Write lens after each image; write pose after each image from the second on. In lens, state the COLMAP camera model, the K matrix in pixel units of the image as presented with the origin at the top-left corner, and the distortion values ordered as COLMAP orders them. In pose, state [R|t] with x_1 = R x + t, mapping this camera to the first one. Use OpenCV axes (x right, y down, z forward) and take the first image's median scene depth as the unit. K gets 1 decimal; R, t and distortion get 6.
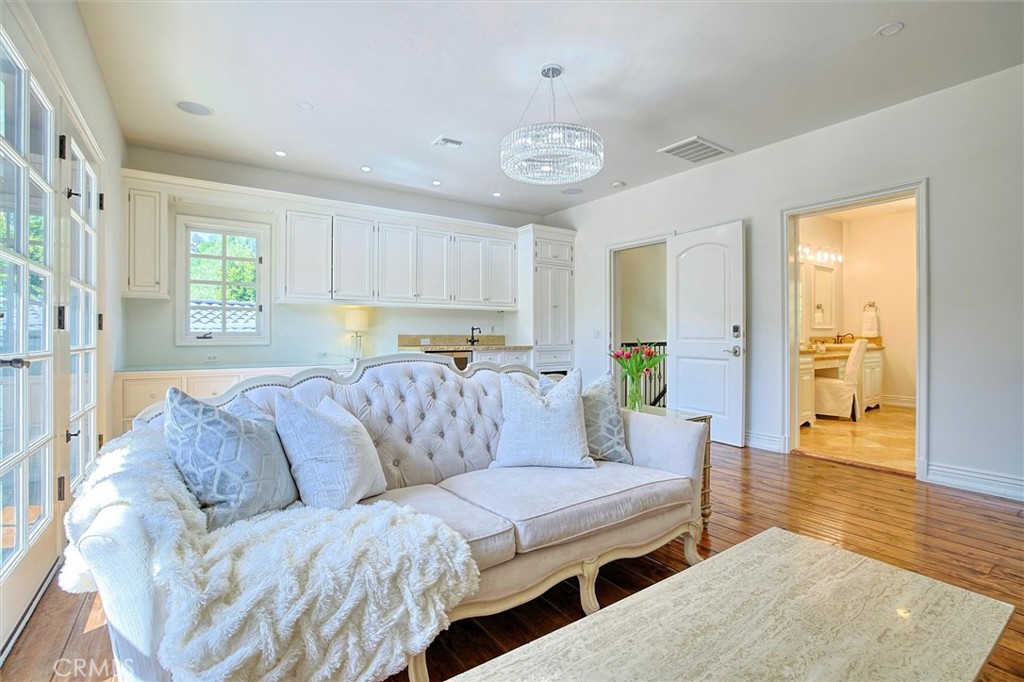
lens RADIAL K [[466.1, 0, 510.5], [0, 466.1, 333.9], [0, 0, 1]] dist [-0.025764, 0.000596]
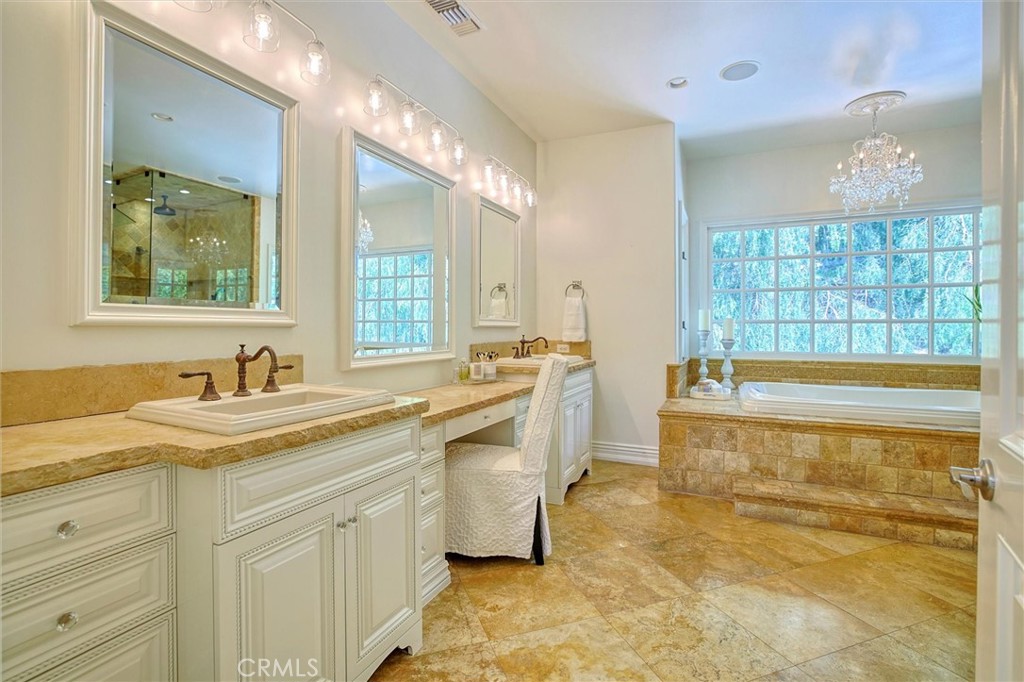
lens RADIAL K [[466.1, 0, 509.3], [0, 466.1, 332.5], [0, 0, 1]] dist [-0.025764, 0.000596]
pose [[0.866060, -0.002515, 0.499933, 0.455109], [-0.002117, 0.999960, 0.008696, -0.010253], [-0.499935, -0.008590, 0.866020, 0.577575]]
